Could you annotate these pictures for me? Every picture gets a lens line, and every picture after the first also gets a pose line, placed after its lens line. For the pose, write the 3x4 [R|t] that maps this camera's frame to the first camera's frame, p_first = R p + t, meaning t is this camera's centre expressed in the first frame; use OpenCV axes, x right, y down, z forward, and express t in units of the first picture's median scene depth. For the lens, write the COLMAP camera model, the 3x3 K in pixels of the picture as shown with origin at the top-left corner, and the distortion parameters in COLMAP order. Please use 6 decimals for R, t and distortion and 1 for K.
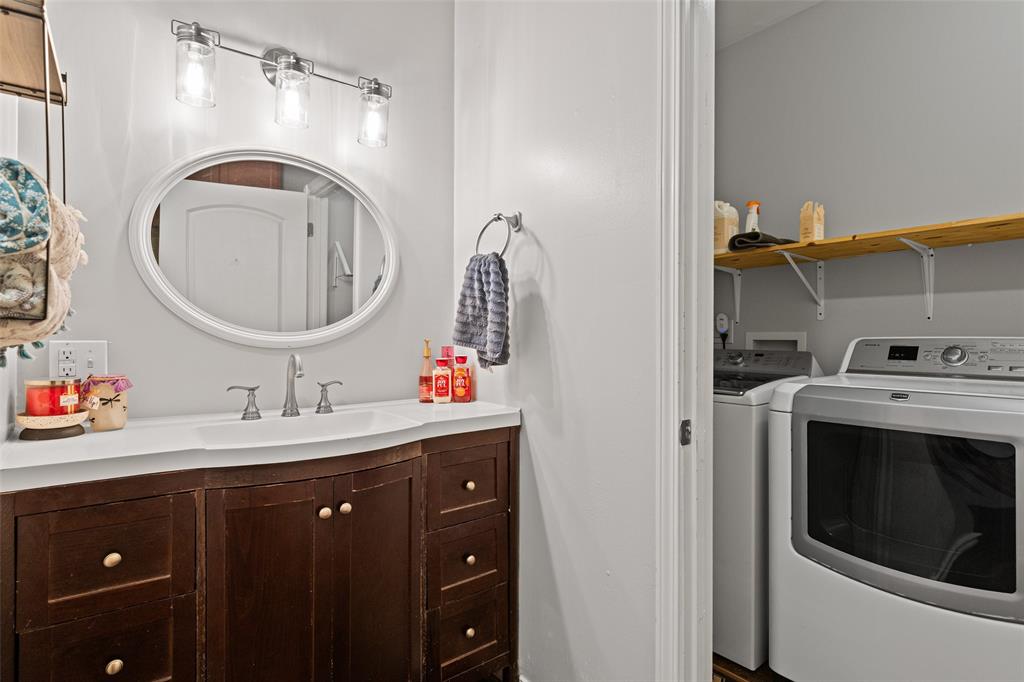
lens RADIAL K [[554.2, 0, 511.1], [0, 554.2, 336.5], [0, 0, 1]] dist [0.001155, -0.000257]
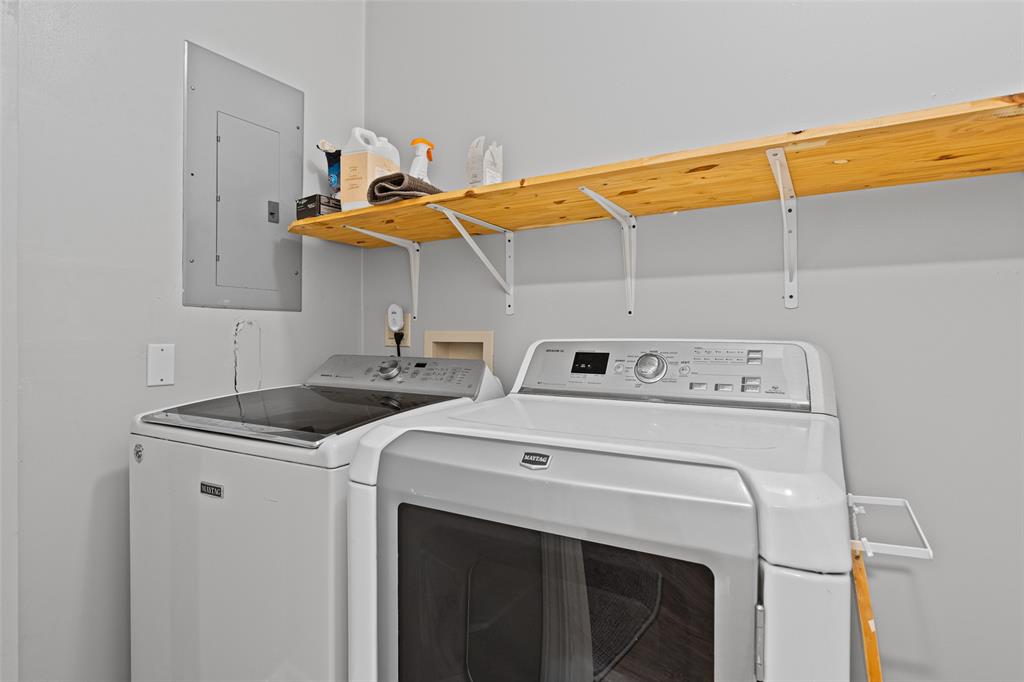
lens RADIAL K [[554.0, 0, 511.4], [0, 554.0, 339.5], [0, 0, 1]] dist [-0.002571, -0.000271]
pose [[0.936247, -0.000646, 0.351343, 0.359098], [-0.002084, 0.999971, 0.007390, -0.003182], [-0.351337, -0.007651, 0.936218, 0.381858]]
